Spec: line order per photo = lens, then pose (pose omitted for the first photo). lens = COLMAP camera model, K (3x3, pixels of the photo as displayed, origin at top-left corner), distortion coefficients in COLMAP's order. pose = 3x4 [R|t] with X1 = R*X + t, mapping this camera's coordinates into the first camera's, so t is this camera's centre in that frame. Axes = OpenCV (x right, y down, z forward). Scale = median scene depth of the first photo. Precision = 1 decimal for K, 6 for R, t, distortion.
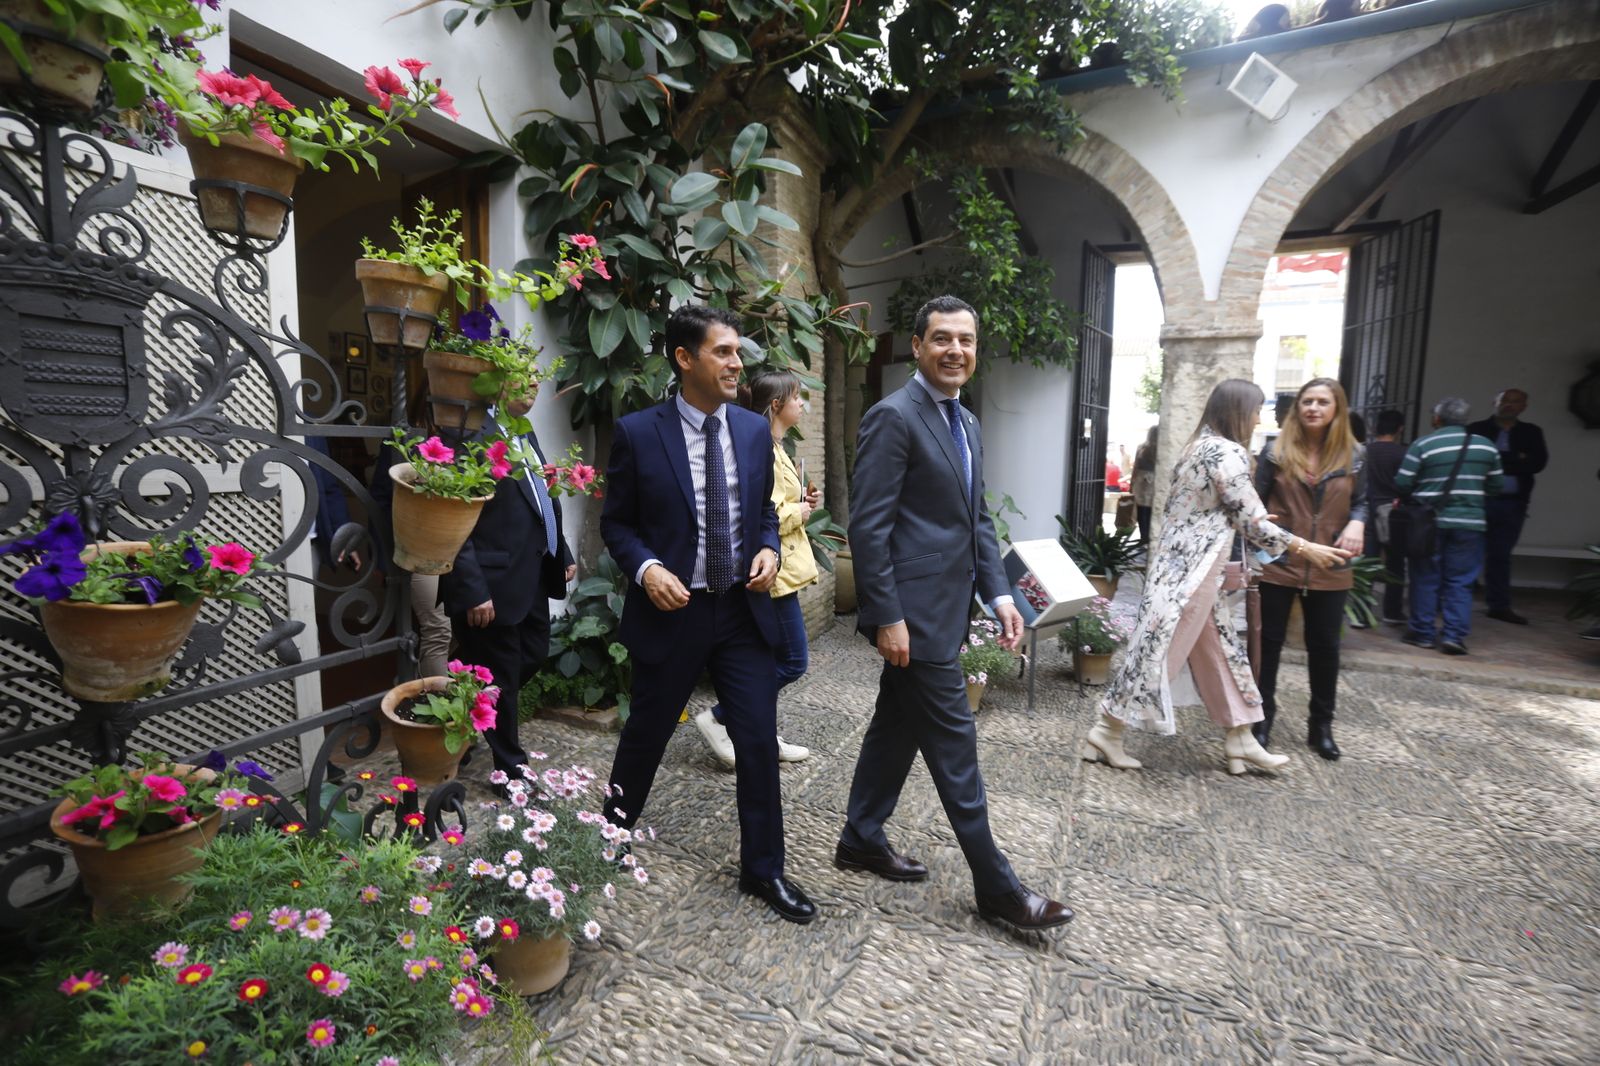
lens RADIAL K [[725.4, 0, 788.9], [0, 725.4, 533.1], [0, 0, 1]] dist [-0.061875, 0.022714]
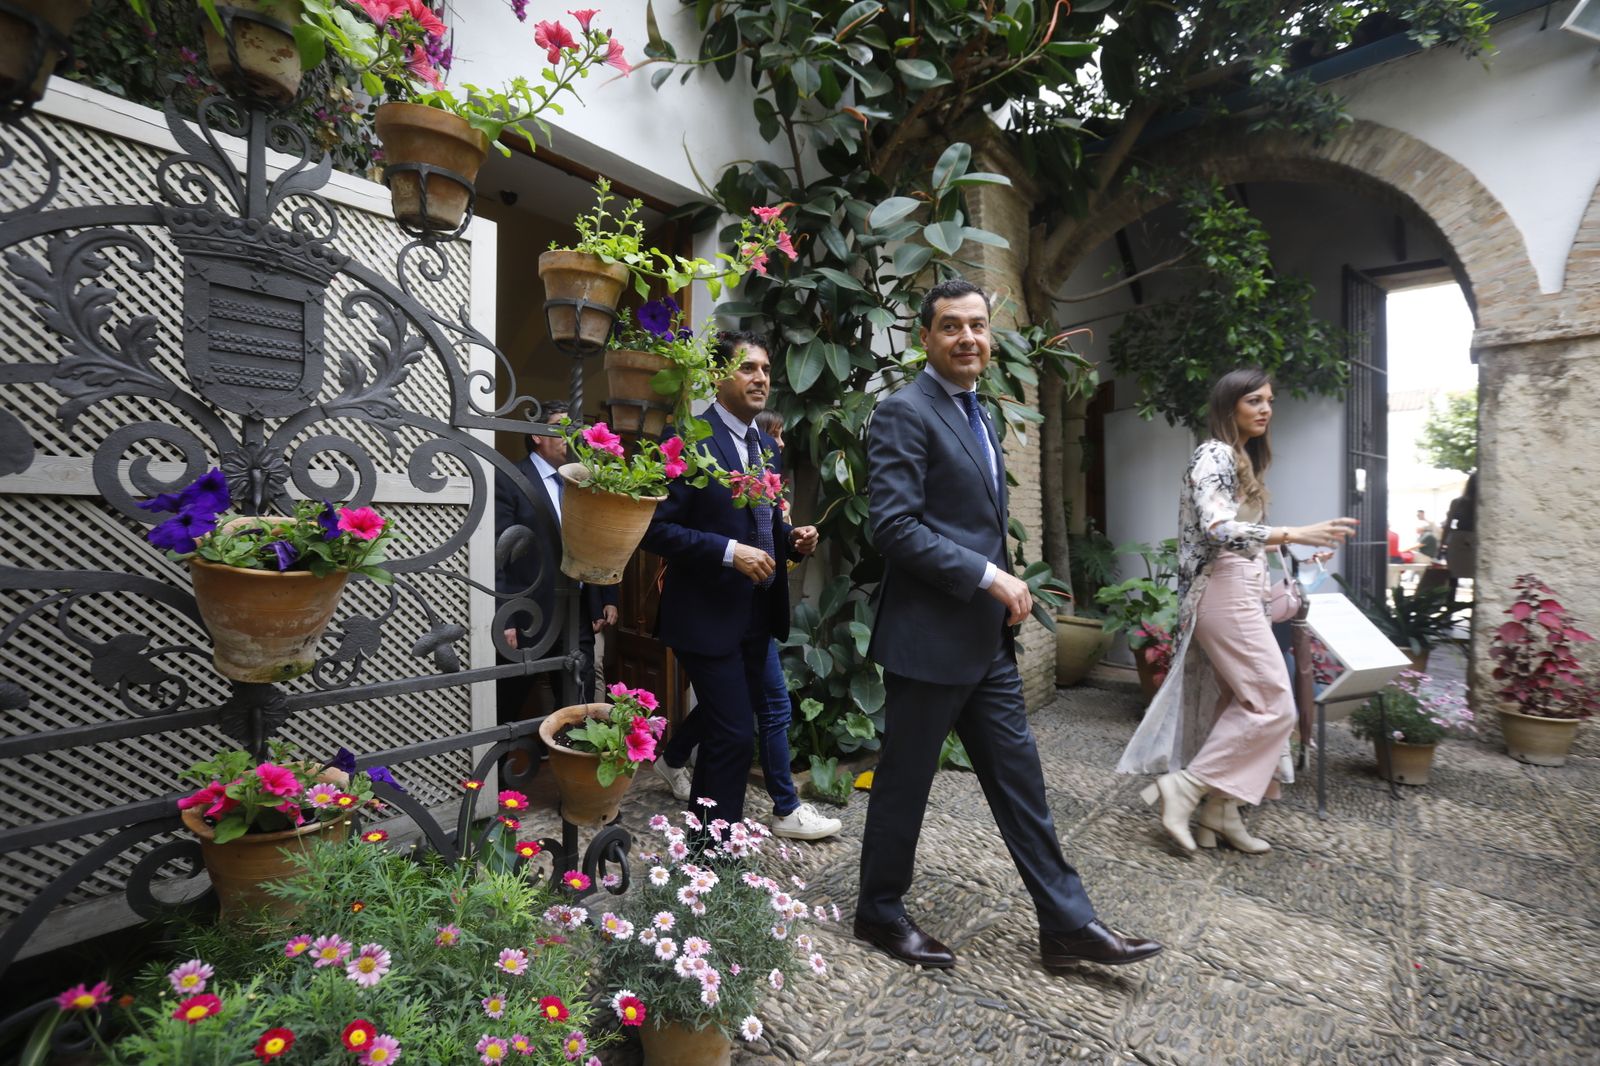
lens RADIAL K [[743.7, 0, 793.8], [0, 743.7, 526.2], [0, 0, 1]] dist [-0.069045, 0.028731]
pose [[0.963670, -0.012185, -0.266818, -0.008802], [-0.016693, 0.994258, -0.105696, 0.061896], [0.266574, 0.106310, 0.957934, 0.126821]]
